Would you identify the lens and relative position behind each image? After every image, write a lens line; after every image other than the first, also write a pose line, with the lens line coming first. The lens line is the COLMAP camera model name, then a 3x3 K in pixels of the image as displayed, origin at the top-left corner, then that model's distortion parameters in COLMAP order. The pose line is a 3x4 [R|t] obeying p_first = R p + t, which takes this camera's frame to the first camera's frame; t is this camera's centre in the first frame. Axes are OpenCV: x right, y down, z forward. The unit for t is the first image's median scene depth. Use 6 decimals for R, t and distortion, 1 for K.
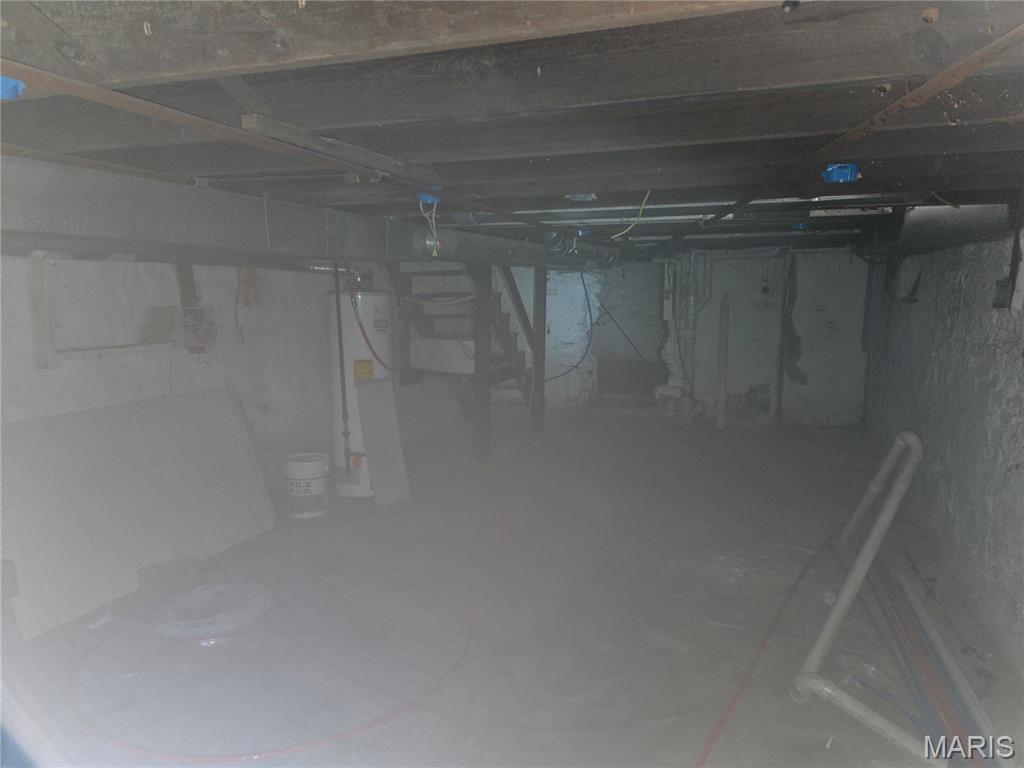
lens RADIAL K [[683.0, 0, 517.5], [0, 683.0, 382.9], [0, 0, 1]] dist [0.041540, -0.014895]
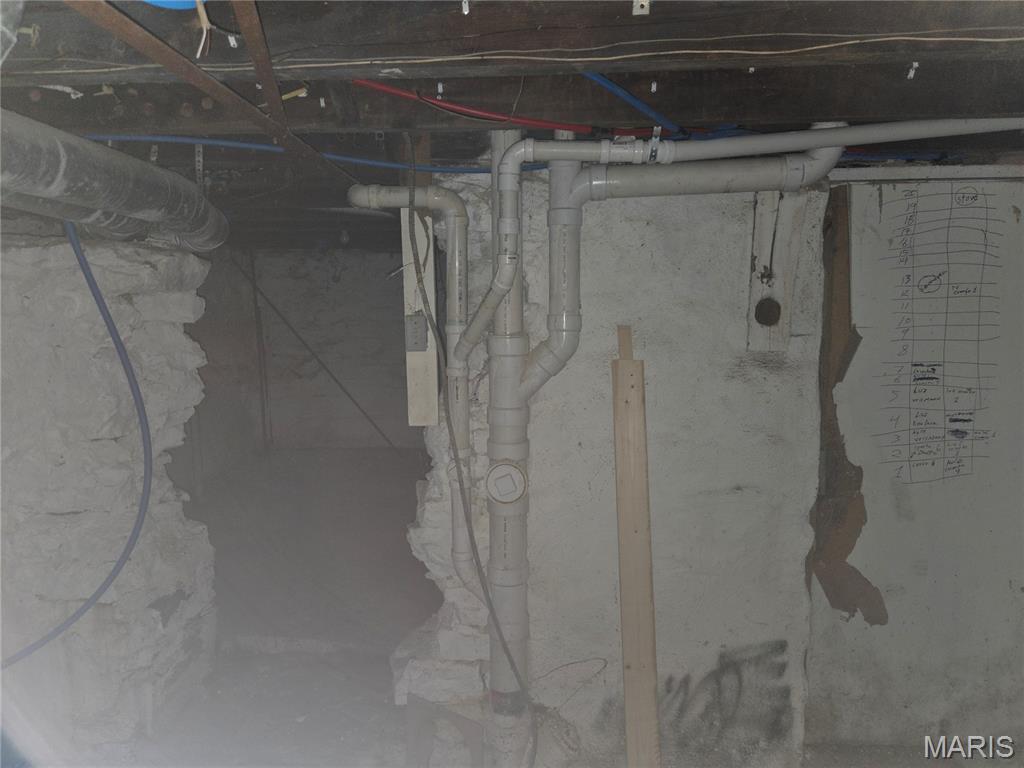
lens RADIAL K [[683.0, 0, 510.9], [0, 683.0, 380.6], [0, 0, 1]] dist [0.041540, -0.014895]
pose [[0.955054, -0.041246, 0.293548, 0.177413], [0.046733, 0.998839, -0.011700, -0.106353], [-0.292724, 0.024892, 0.955873, 0.747593]]
